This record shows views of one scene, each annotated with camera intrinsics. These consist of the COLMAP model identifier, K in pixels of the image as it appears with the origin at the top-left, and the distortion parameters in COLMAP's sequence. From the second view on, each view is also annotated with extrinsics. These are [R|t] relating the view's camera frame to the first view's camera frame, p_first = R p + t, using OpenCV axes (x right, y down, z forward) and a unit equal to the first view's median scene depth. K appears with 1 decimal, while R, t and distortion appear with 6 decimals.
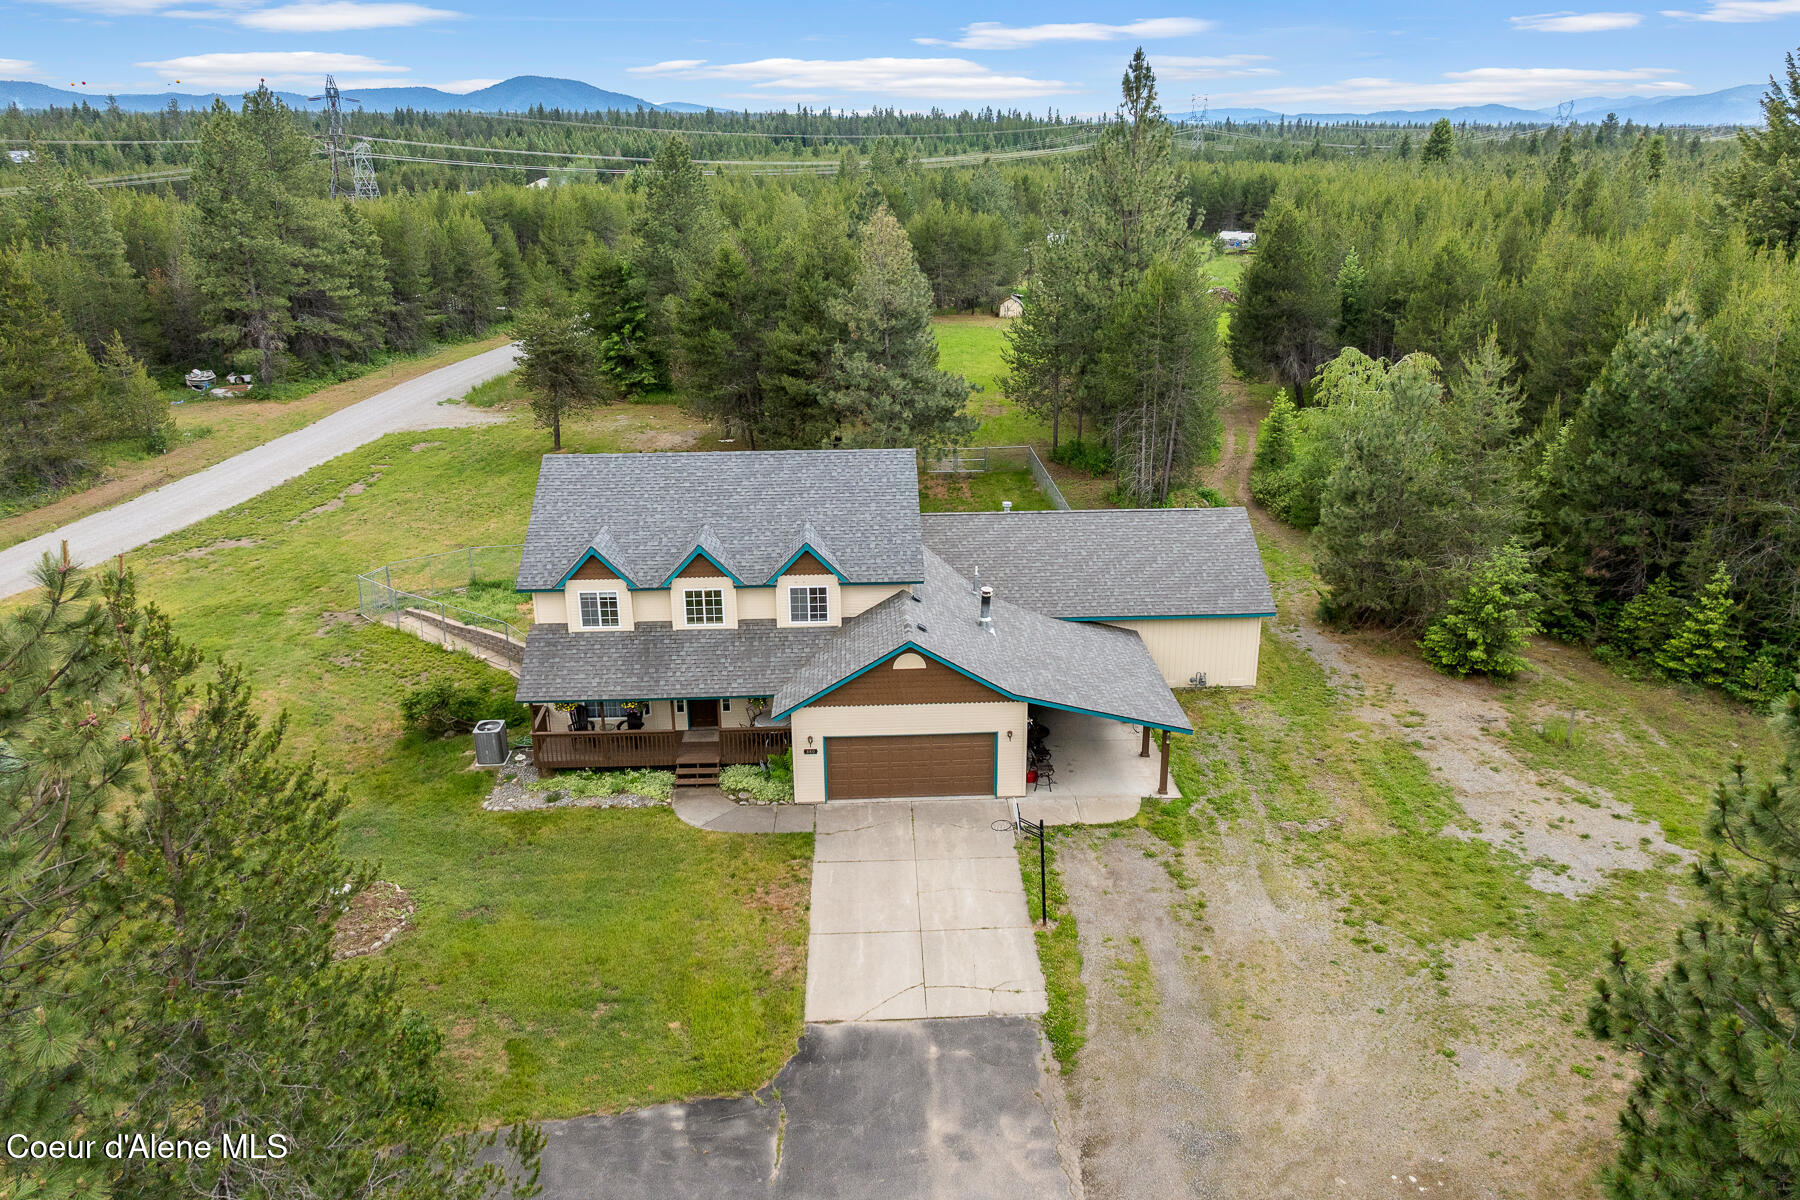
lens RADIAL K [[1209.1, 0, 900.0], [0, 1209.1, 600.0], [0, 0, 1]] dist [-0.018071, -0.004256]
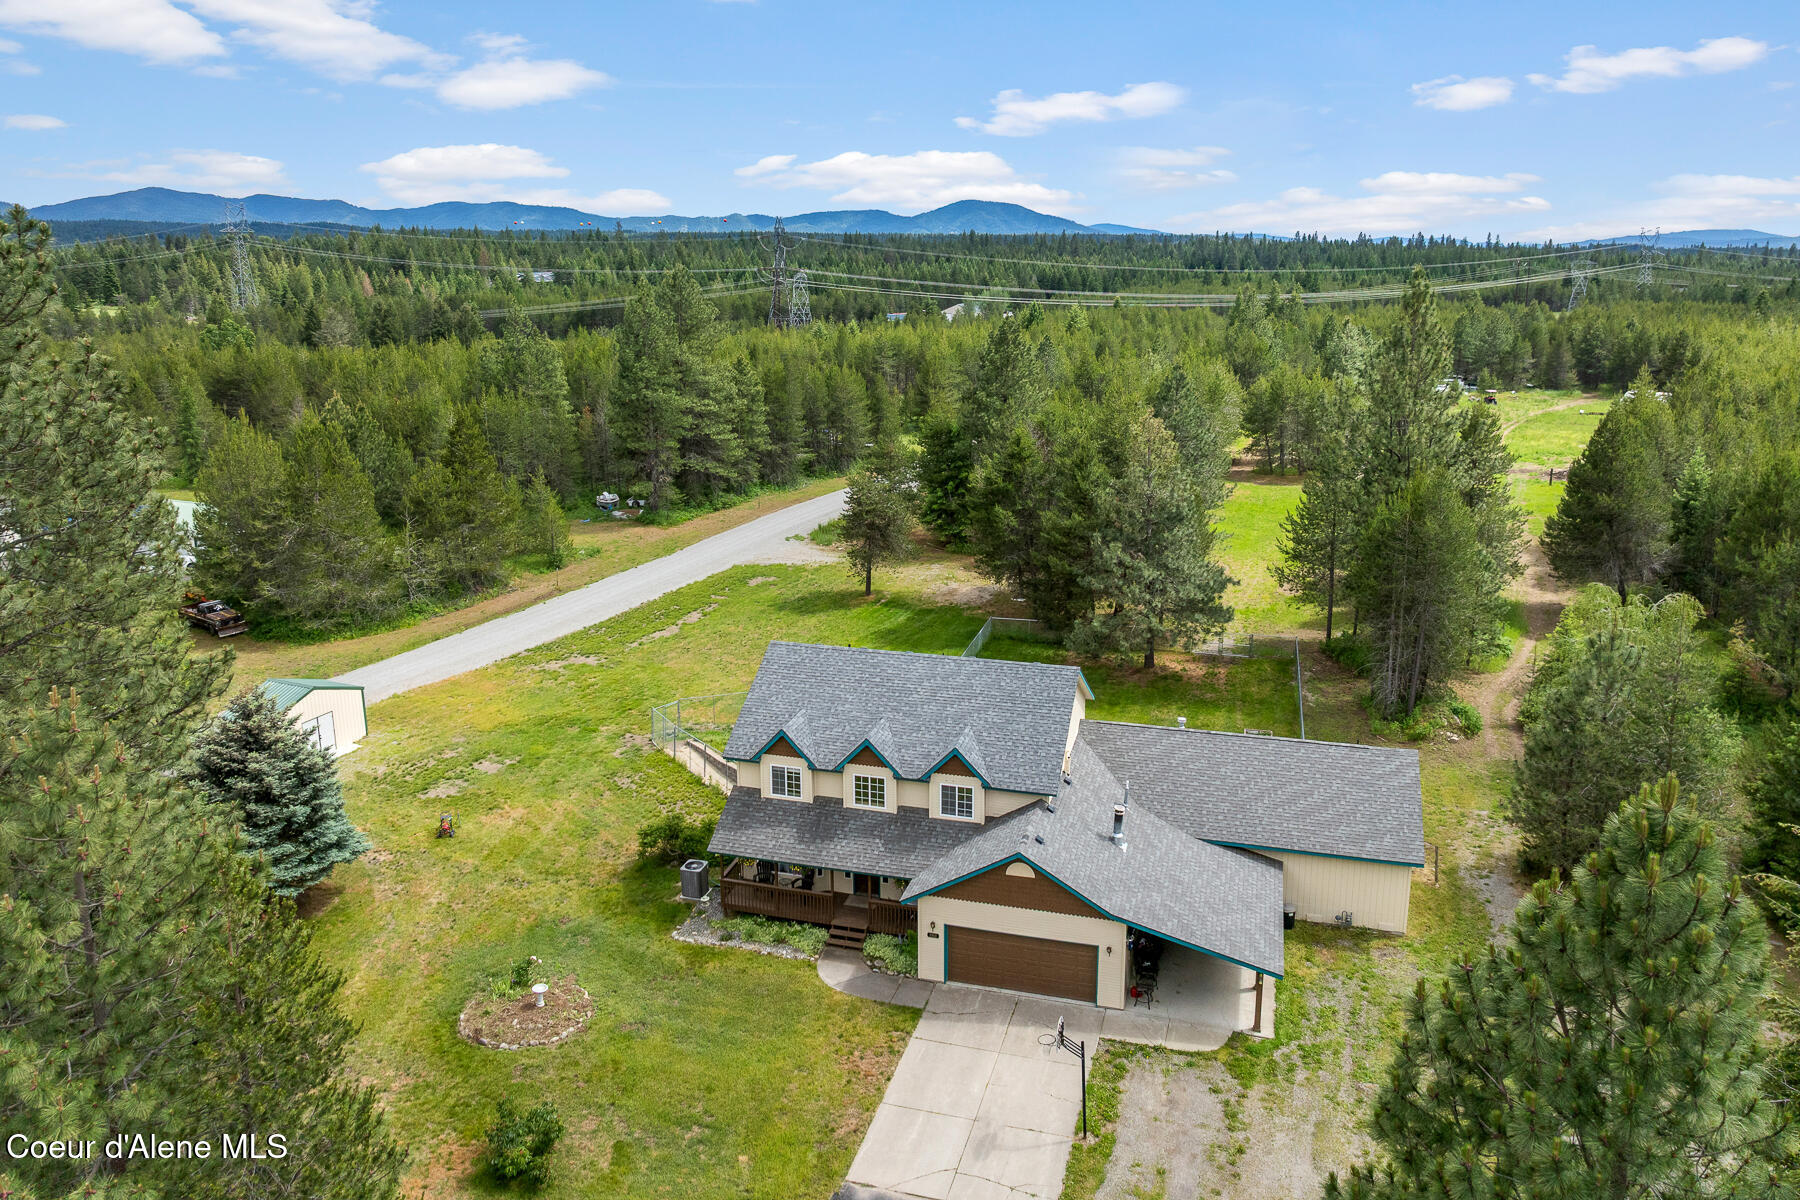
lens RADIAL K [[1206.3, 0, 900.0], [0, 1206.3, 600.0], [0, 0, 1]] dist [-0.030155, -0.003292]
pose [[0.949585, 0.083126, -0.302289, 0.197190], [-0.112321, 0.990407, -0.080484, -0.085140], [0.292698, 0.110380, 0.949813, -0.104393]]
